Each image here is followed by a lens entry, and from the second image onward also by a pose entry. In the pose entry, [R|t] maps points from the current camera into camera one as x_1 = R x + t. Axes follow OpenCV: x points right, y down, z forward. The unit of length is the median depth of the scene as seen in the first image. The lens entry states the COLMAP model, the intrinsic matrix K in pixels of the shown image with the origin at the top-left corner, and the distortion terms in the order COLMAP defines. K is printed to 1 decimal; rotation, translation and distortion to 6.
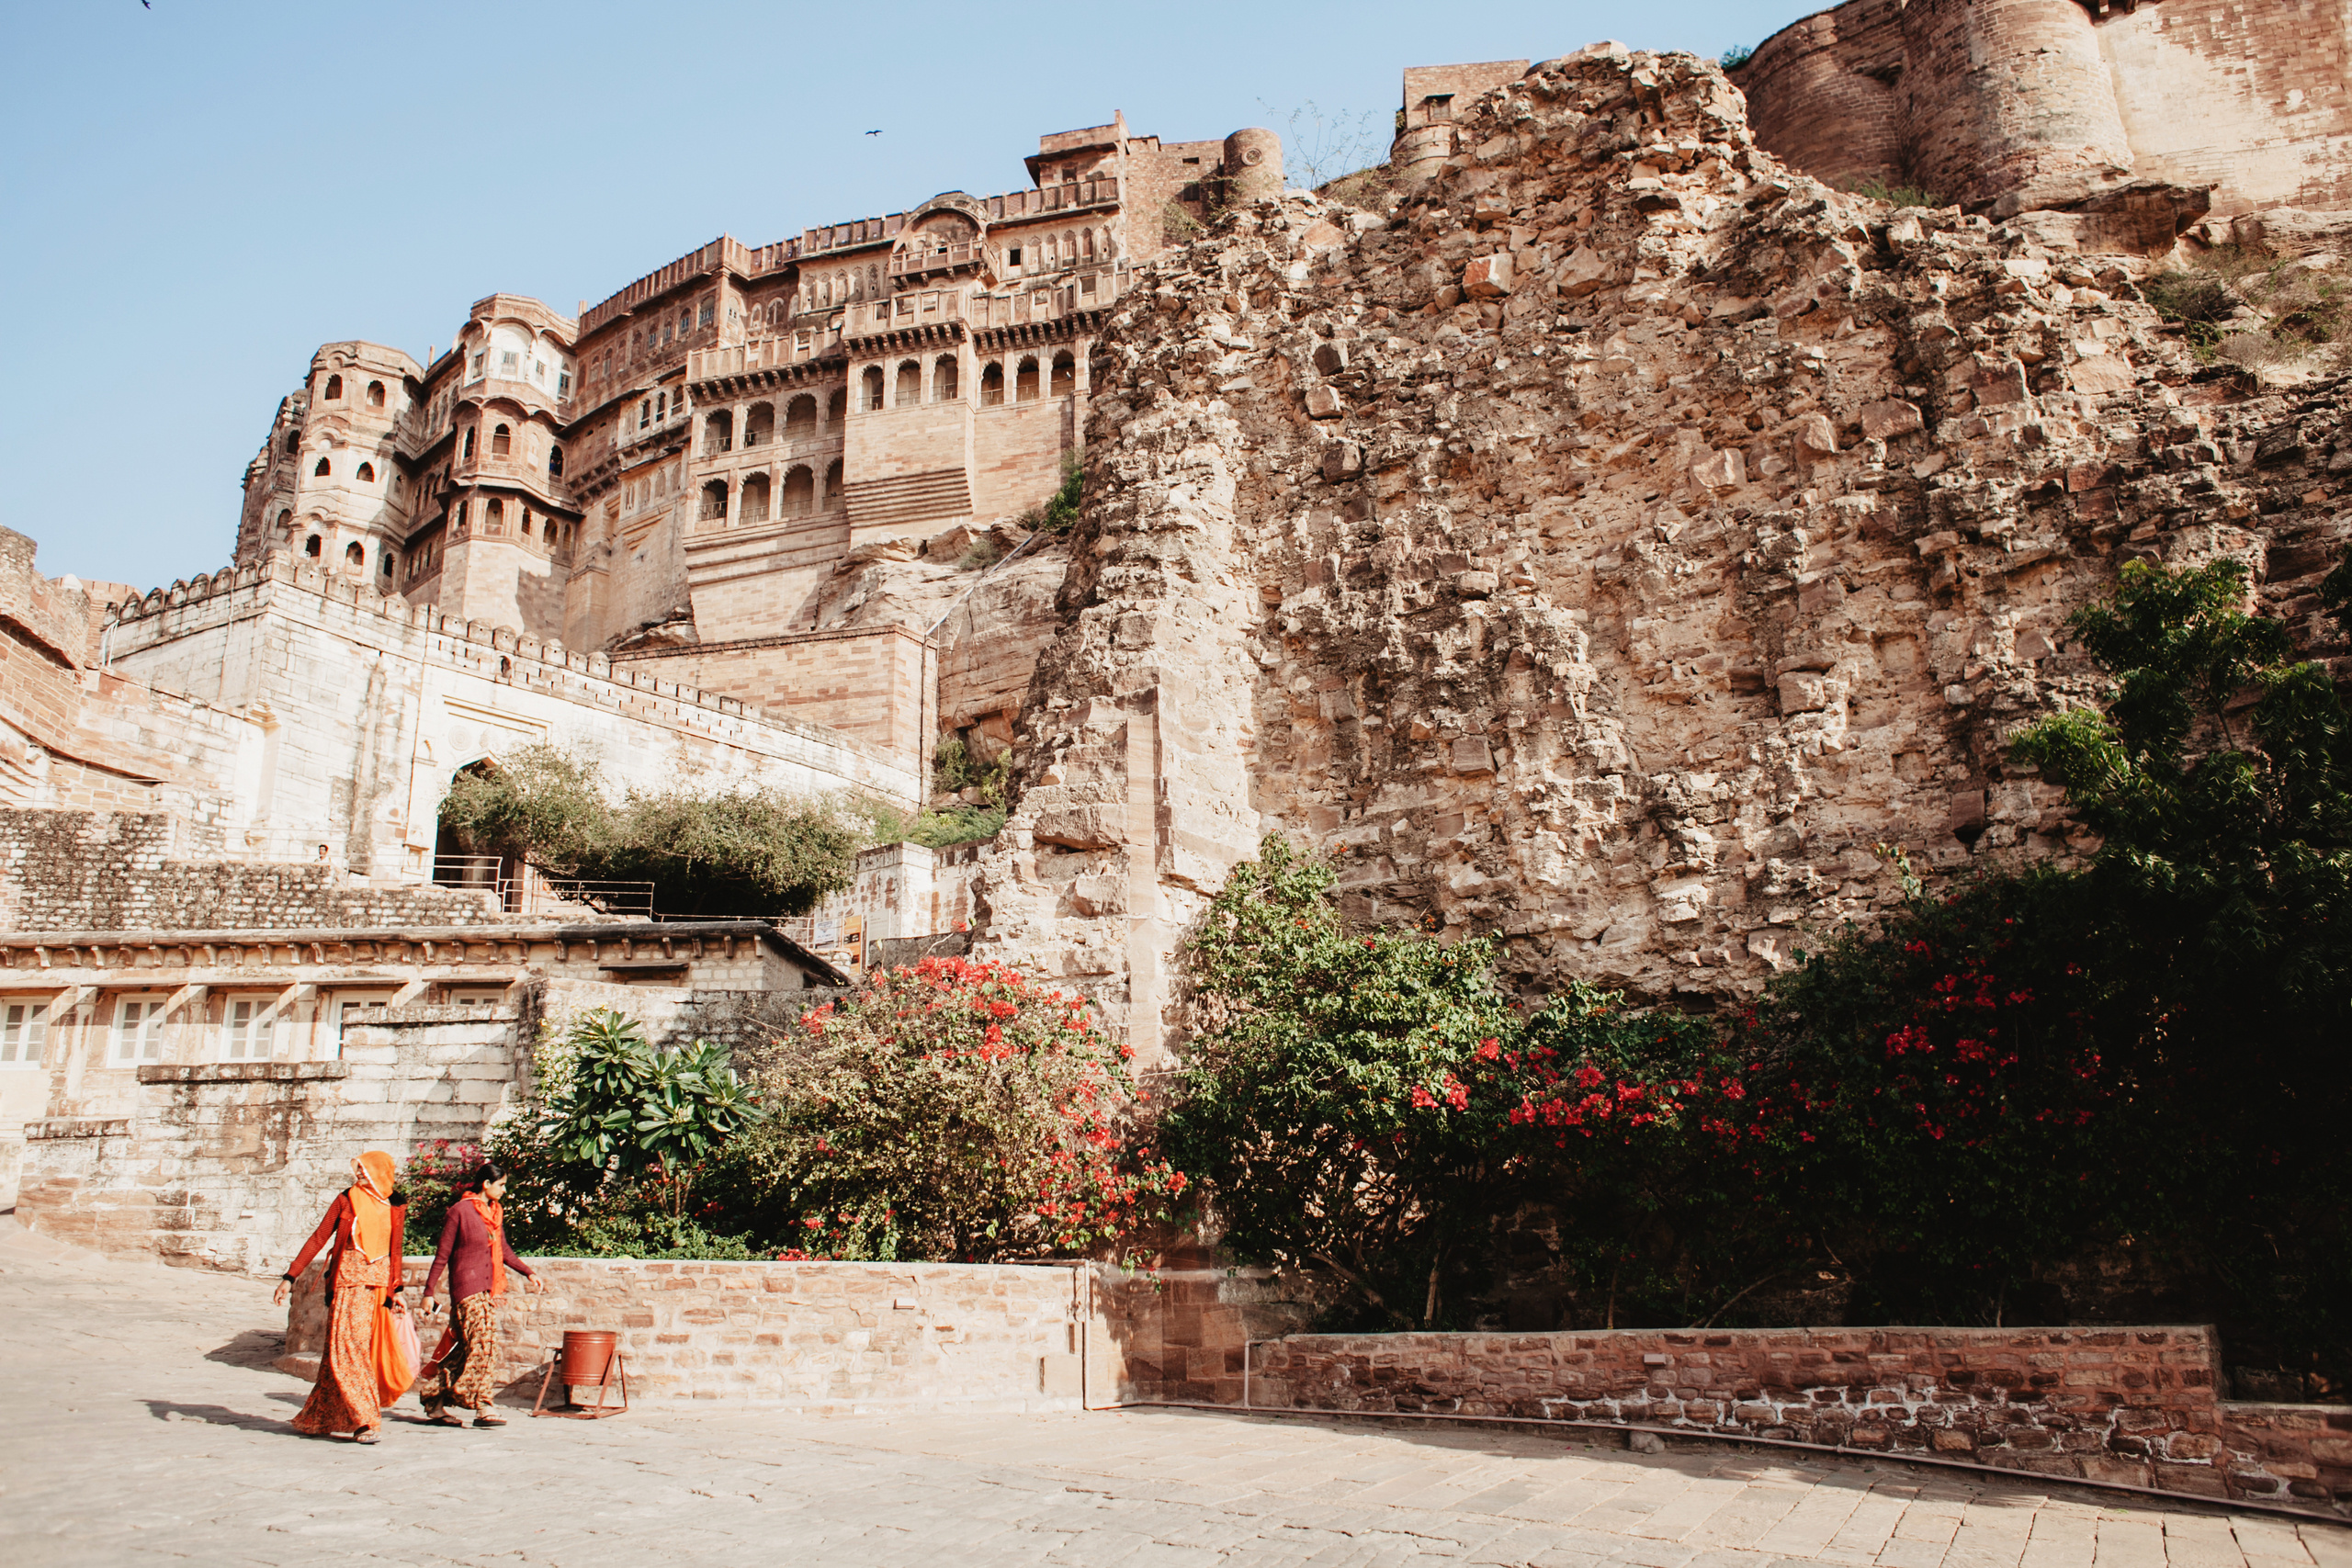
lens RADIAL K [[1911.4, 0, 1178.6], [0, 1911.4, 822.2], [0, 0, 1]] dist [-0.106267, 0.160145]
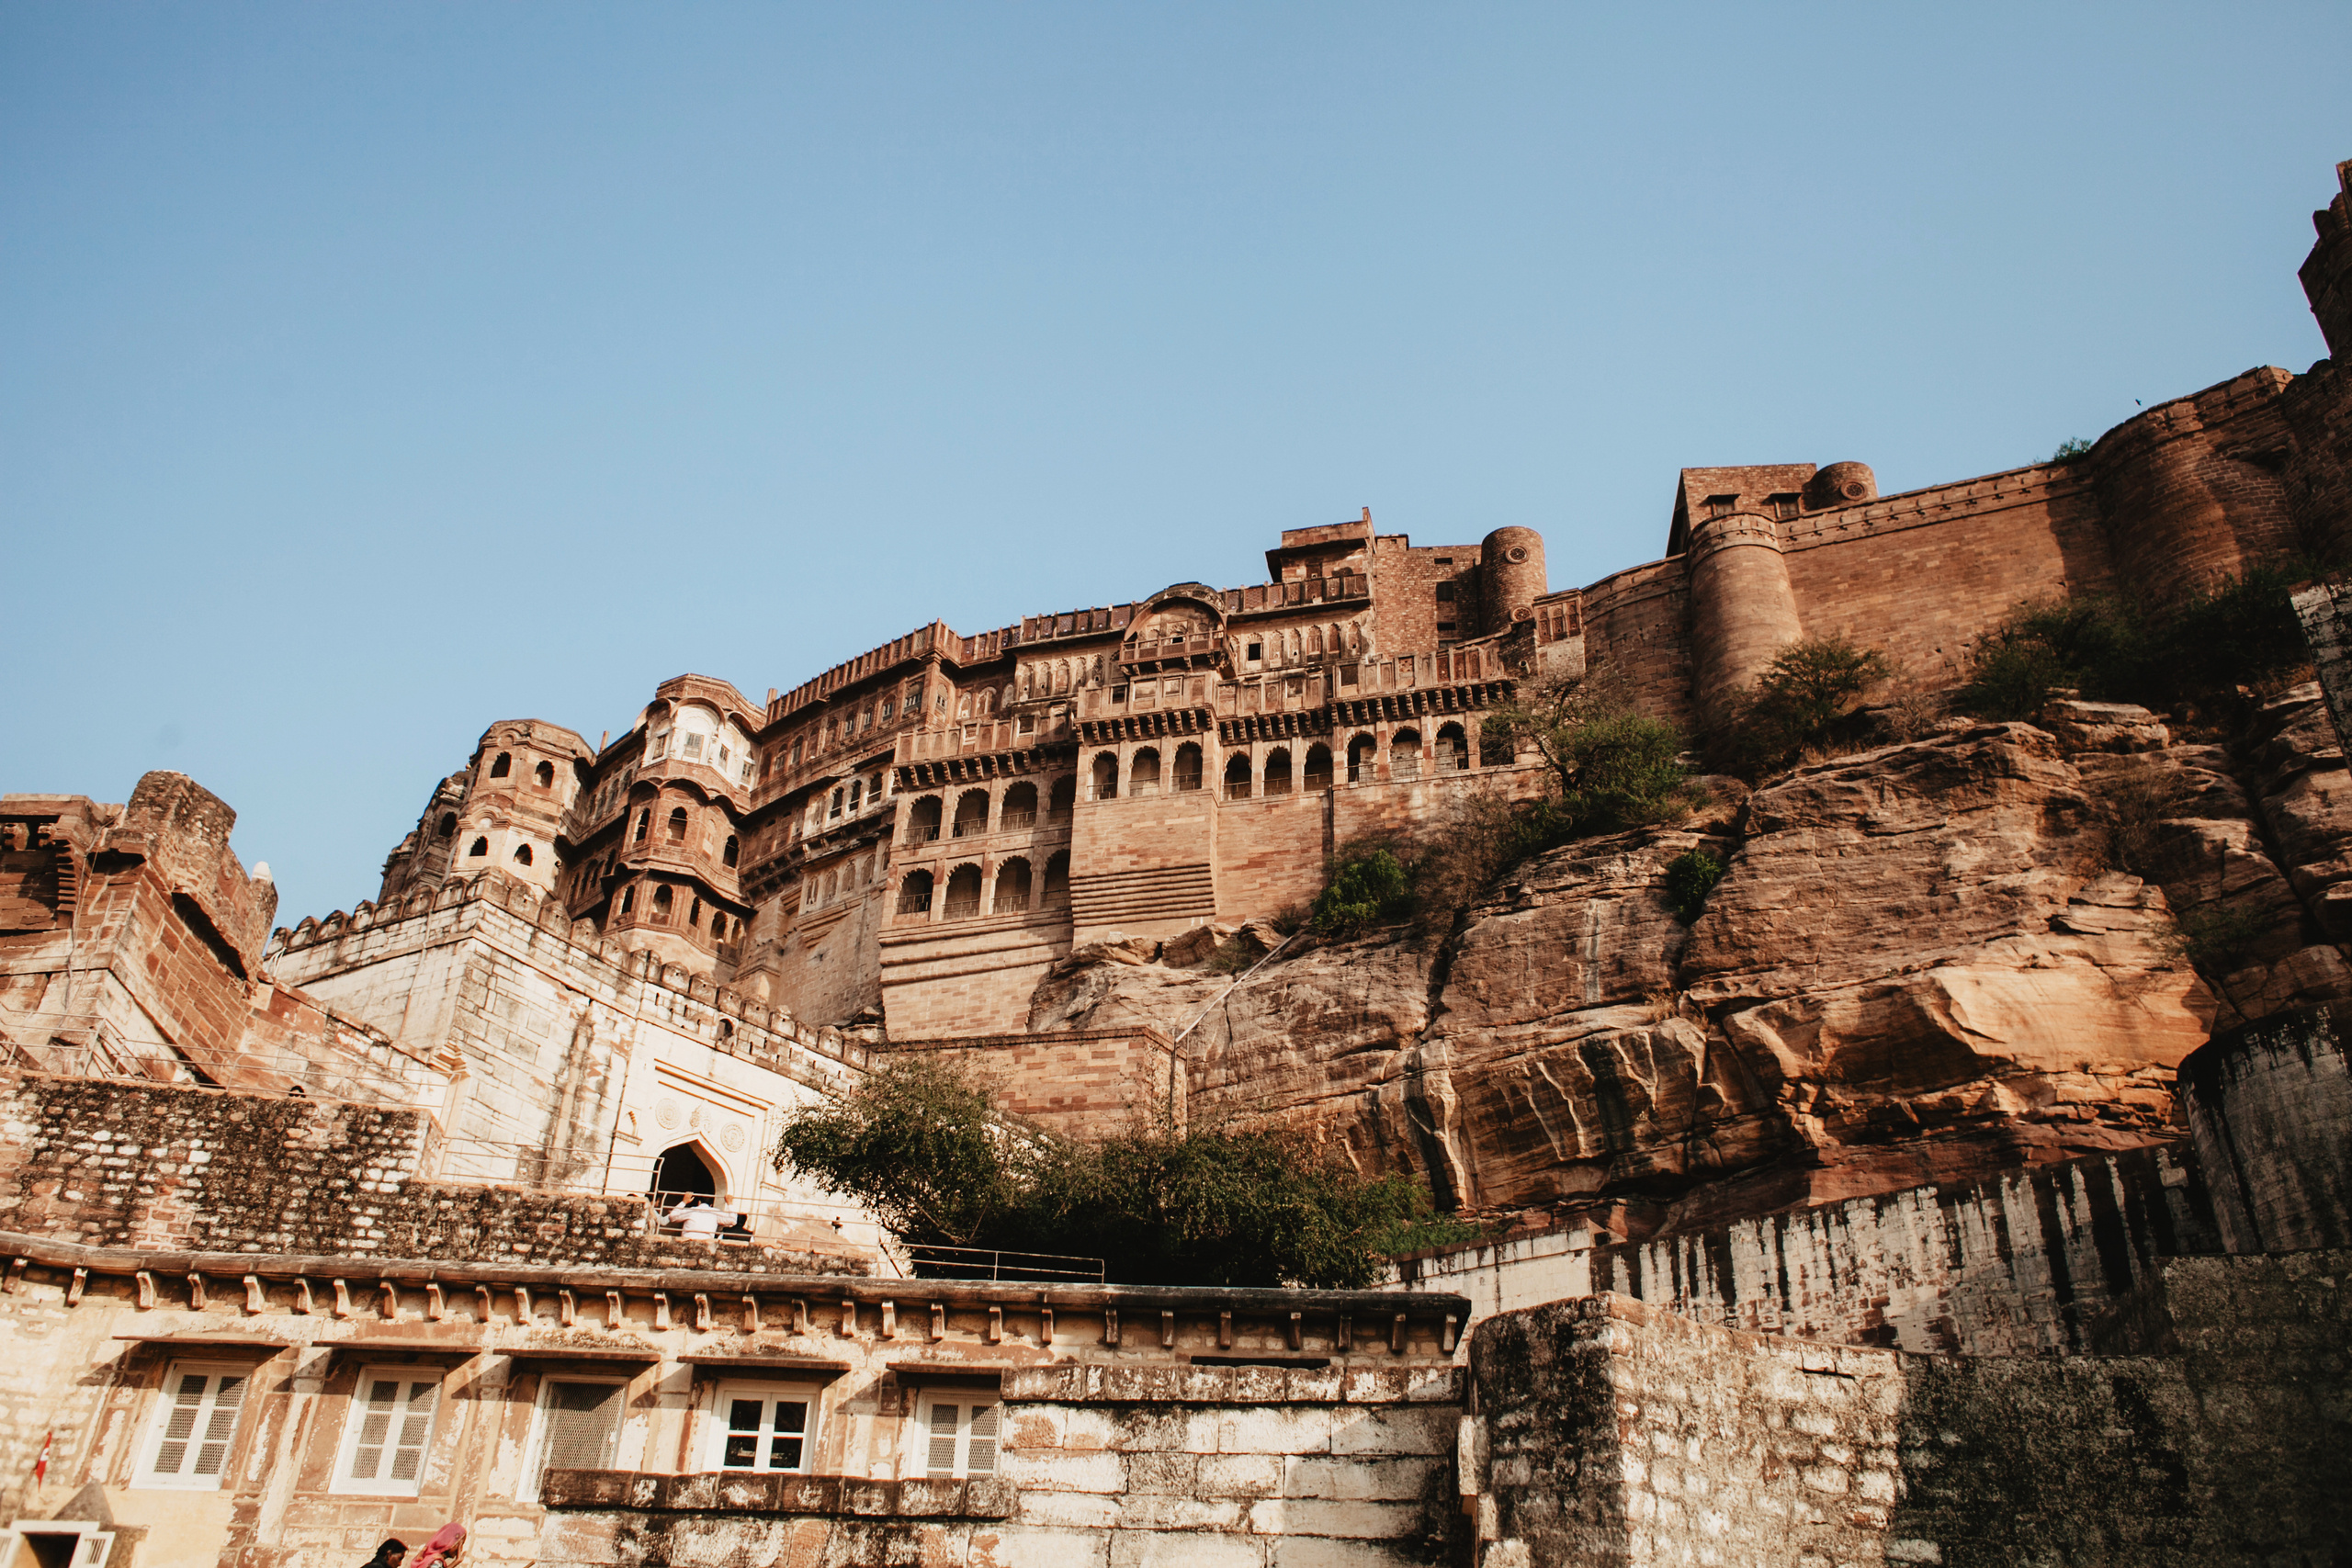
lens RADIAL K [[1911.4, 0, 1178.6], [0, 1911.4, 822.2], [0, 0, 1]] dist [-0.106267, 0.160145]
pose [[0.998744, 0.037223, -0.033546, -0.092103], [-0.044488, 0.966761, -0.251783, 0.020160], [0.023058, 0.252959, 0.967202, 0.120796]]
